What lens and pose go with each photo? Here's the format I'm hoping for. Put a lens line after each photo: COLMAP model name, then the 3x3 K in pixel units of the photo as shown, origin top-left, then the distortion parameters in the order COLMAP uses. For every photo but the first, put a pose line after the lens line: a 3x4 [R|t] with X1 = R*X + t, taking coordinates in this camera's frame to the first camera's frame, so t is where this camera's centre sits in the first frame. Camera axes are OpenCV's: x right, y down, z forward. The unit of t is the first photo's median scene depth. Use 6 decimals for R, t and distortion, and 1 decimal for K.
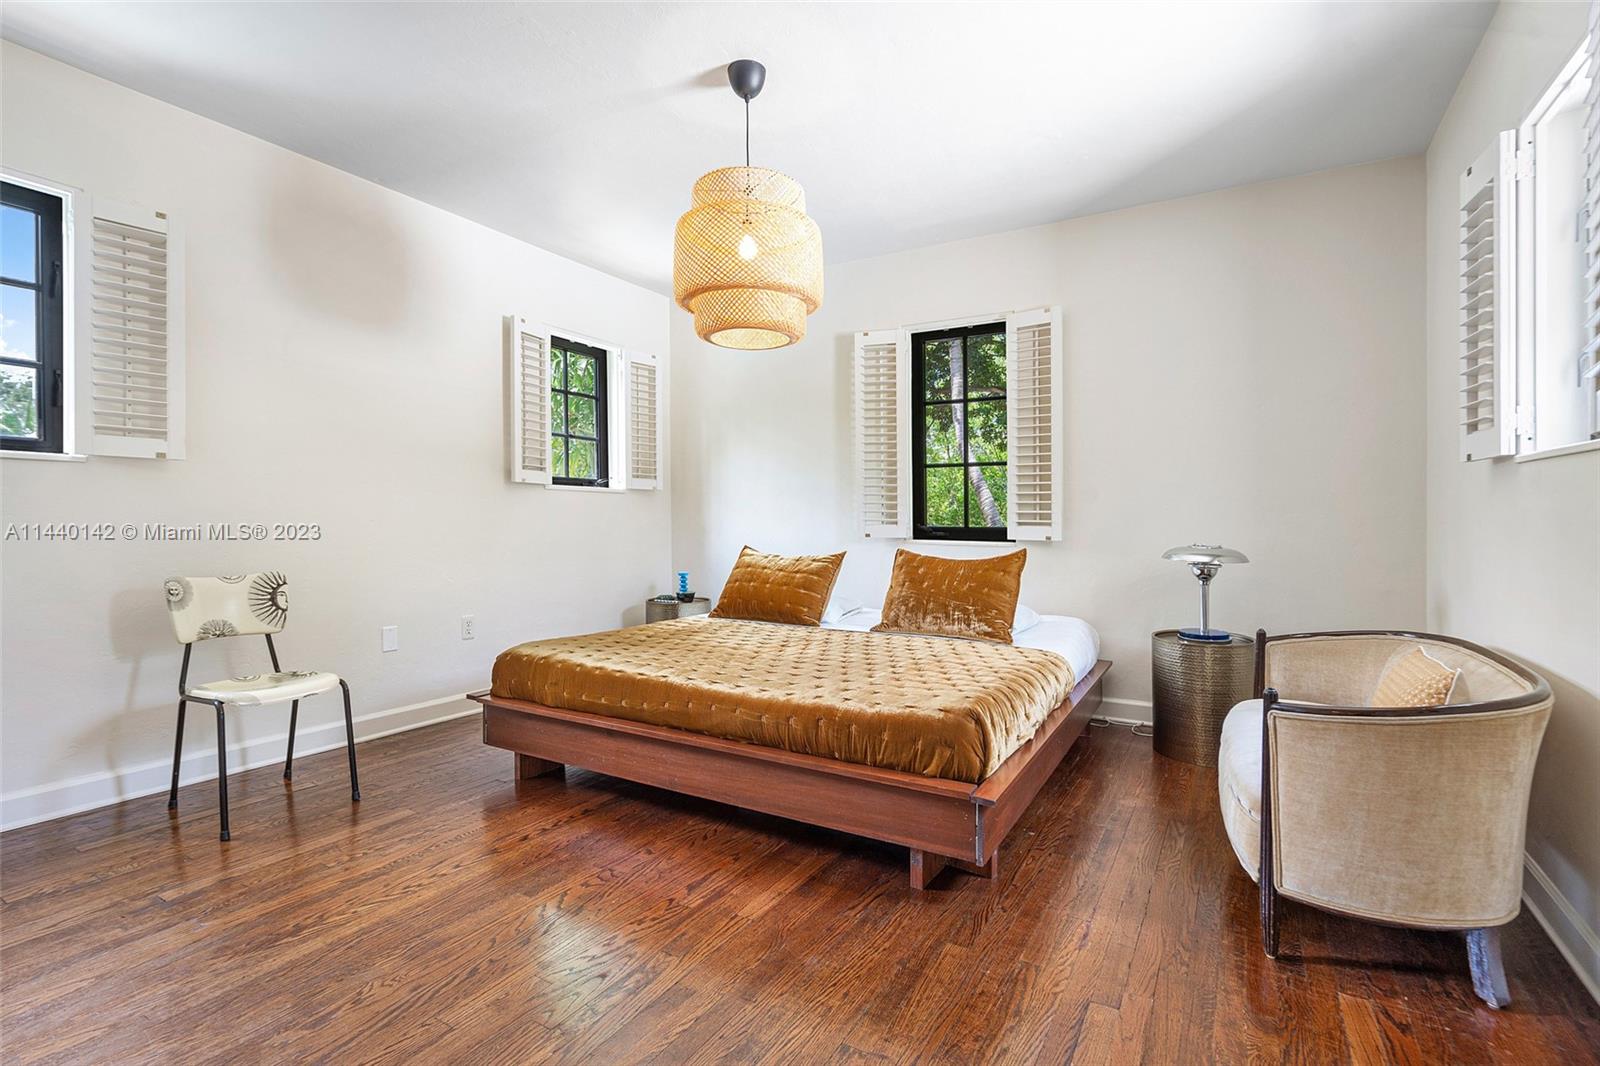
lens RADIAL K [[750.8, 0, 808.9], [0, 750.8, 519.4], [0, 0, 1]] dist [0.000474, 0.000037]
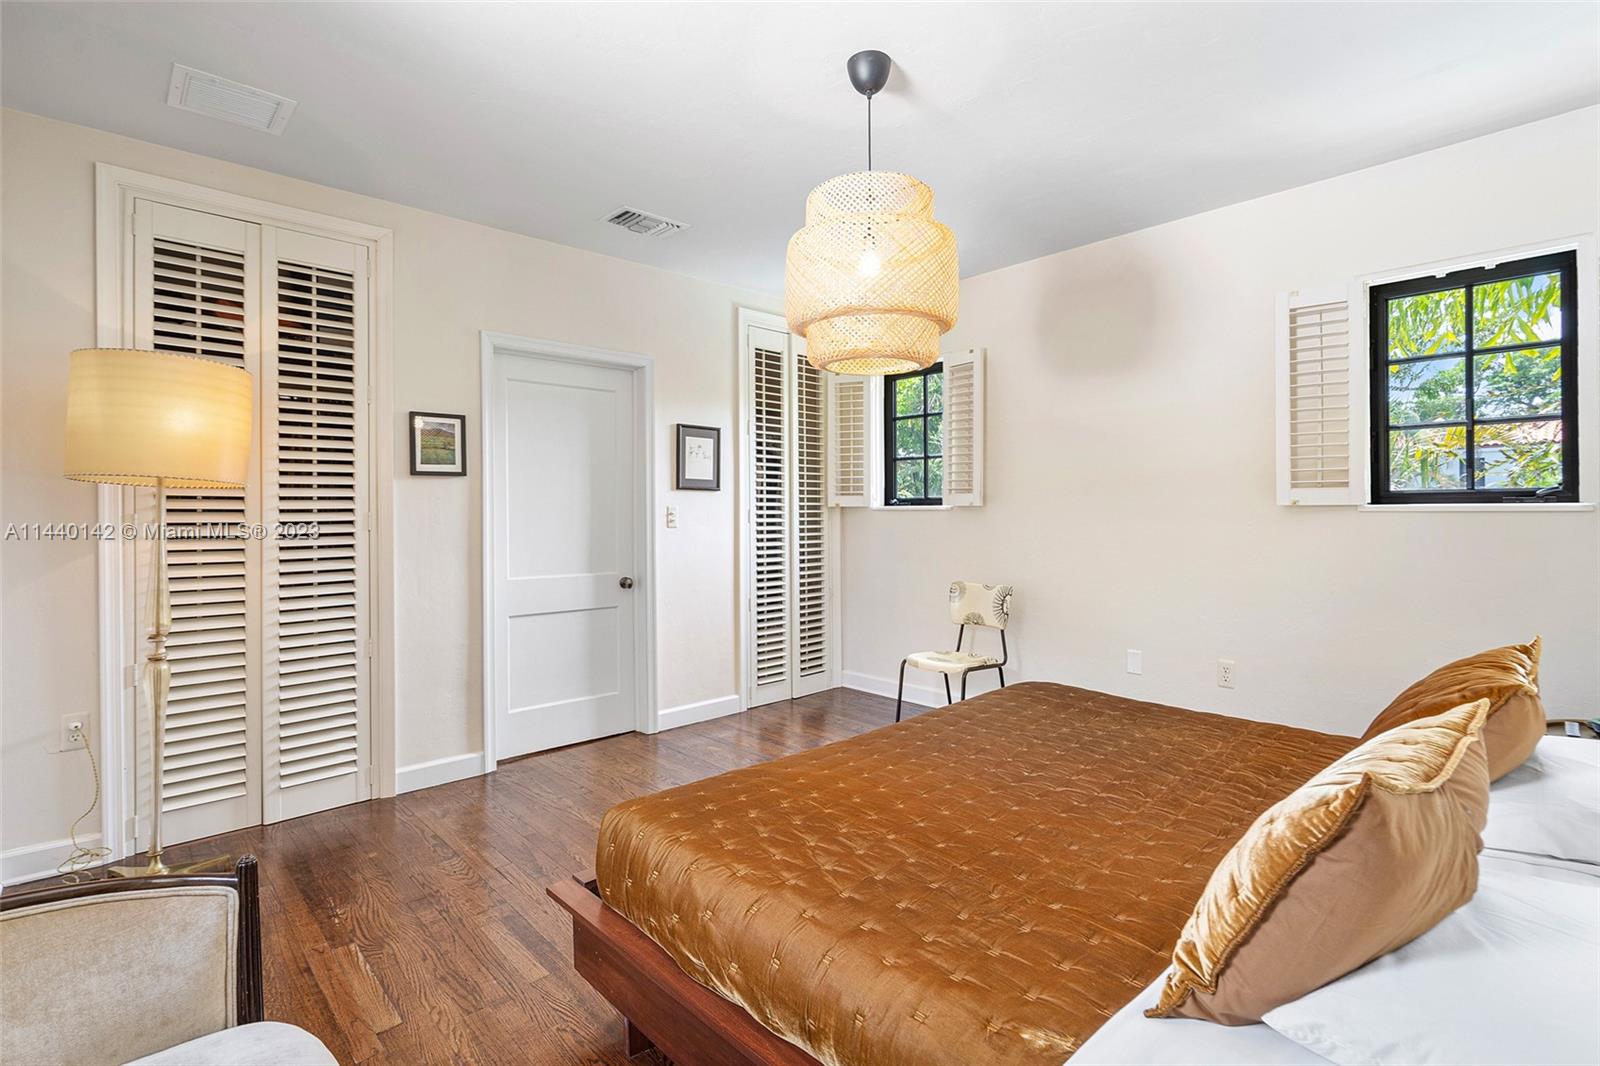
lens RADIAL K [[750.8, 0, 808.9], [0, 750.8, 519.4], [0, 0, 1]] dist [0.000474, 0.000037]
pose [[-0.285839, 0.011790, -0.958205, 0.783827], [0.006775, 0.999924, 0.010282, -0.073635], [0.958254, -0.003553, -0.285897, 1.176665]]
